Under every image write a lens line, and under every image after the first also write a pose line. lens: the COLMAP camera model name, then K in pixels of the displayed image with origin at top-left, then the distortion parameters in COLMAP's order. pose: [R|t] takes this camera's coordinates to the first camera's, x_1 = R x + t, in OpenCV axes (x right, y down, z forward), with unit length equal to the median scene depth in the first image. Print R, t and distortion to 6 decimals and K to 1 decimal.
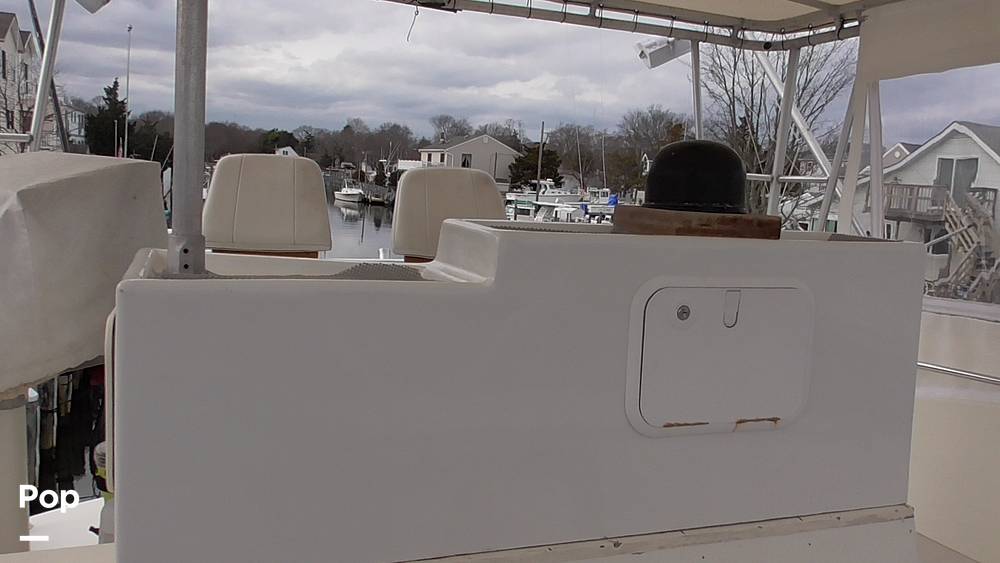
lens RADIAL K [[811.0, 0, 502.0], [0, 811.0, 287.0], [0, 0, 1]] dist [-0.001577, -0.013010]
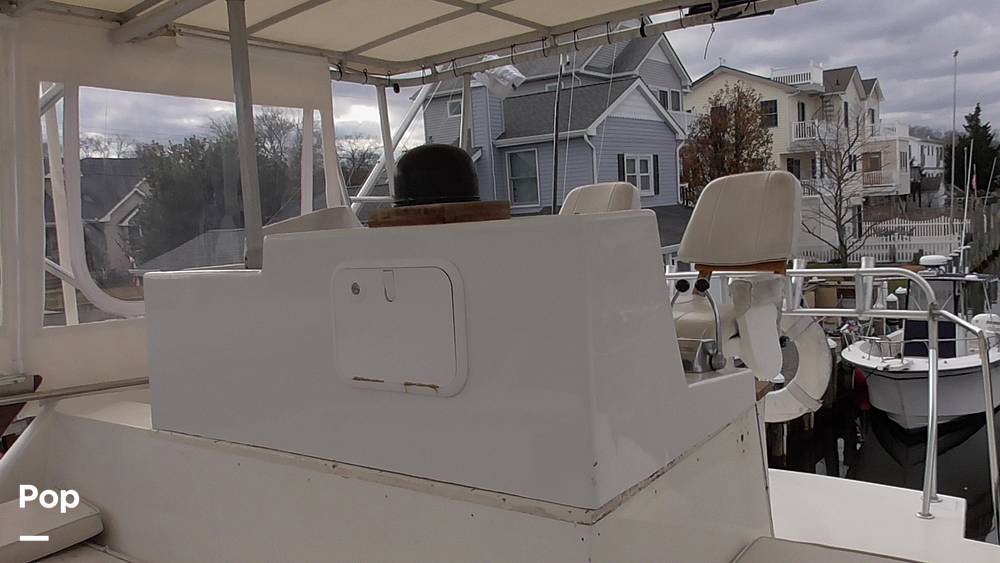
lens RADIAL K [[811.0, 0, 503.7], [0, 811.0, 277.8], [0, 0, 1]] dist [-0.001577, -0.013010]
pose [[0.539647, -0.027678, -0.841436, 0.181670], [-0.016142, 0.998936, -0.043211, 0.008438], [0.841737, 0.036901, 0.538626, 0.066311]]
